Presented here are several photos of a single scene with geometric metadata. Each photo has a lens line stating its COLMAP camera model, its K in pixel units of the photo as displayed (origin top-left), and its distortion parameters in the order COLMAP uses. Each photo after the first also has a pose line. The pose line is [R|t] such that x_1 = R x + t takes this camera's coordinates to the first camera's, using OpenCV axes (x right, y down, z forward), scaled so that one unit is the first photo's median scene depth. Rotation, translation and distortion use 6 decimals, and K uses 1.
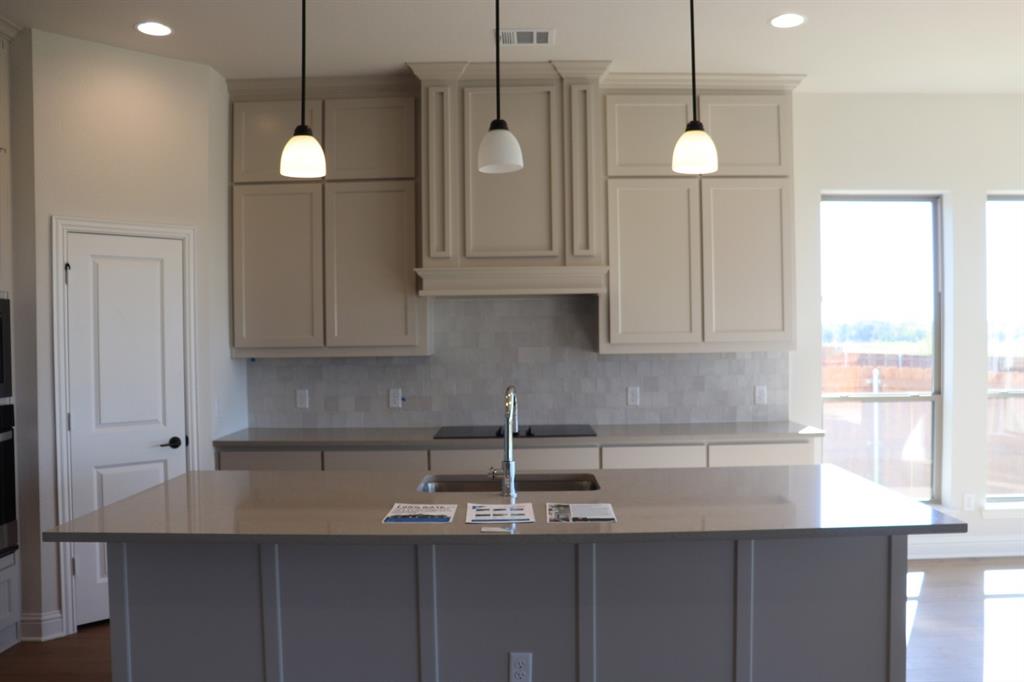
lens RADIAL K [[846.7, 0, 526.0], [0, 846.7, 345.0], [0, 0, 1]] dist [-0.179355, 0.154847]
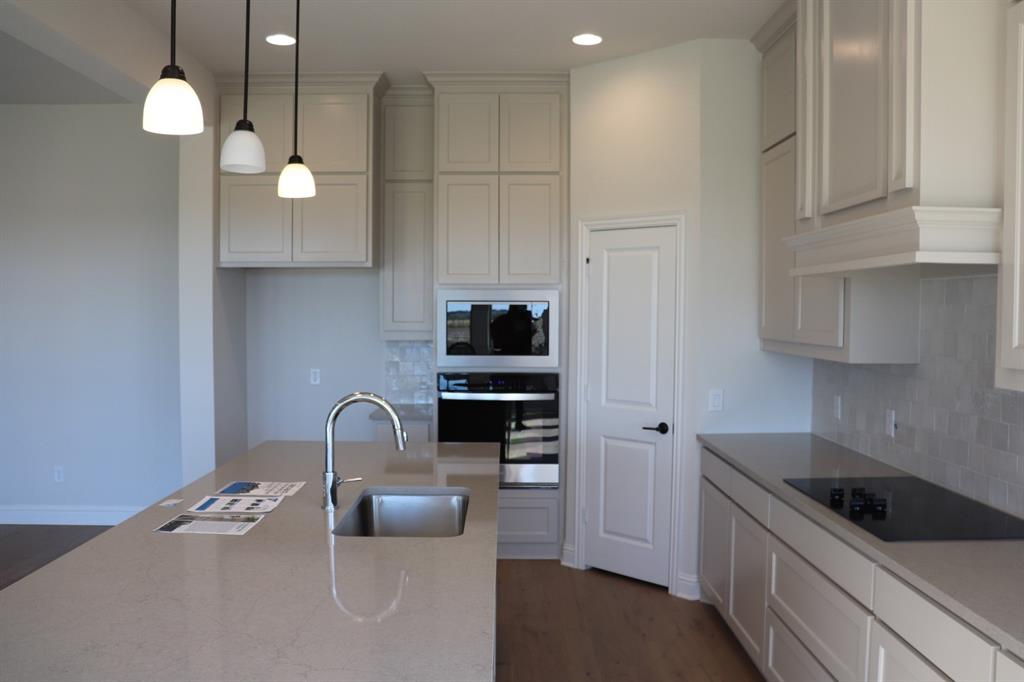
lens RADIAL K [[846.7, 0, 526.0], [0, 846.7, 345.0], [0, 0, 1]] dist [-0.179355, 0.154847]
pose [[0.030134, 0.054205, -0.998075, 0.540997], [-0.023484, 0.998291, 0.053507, -0.031856], [0.999270, 0.021827, 0.031355, 0.722700]]
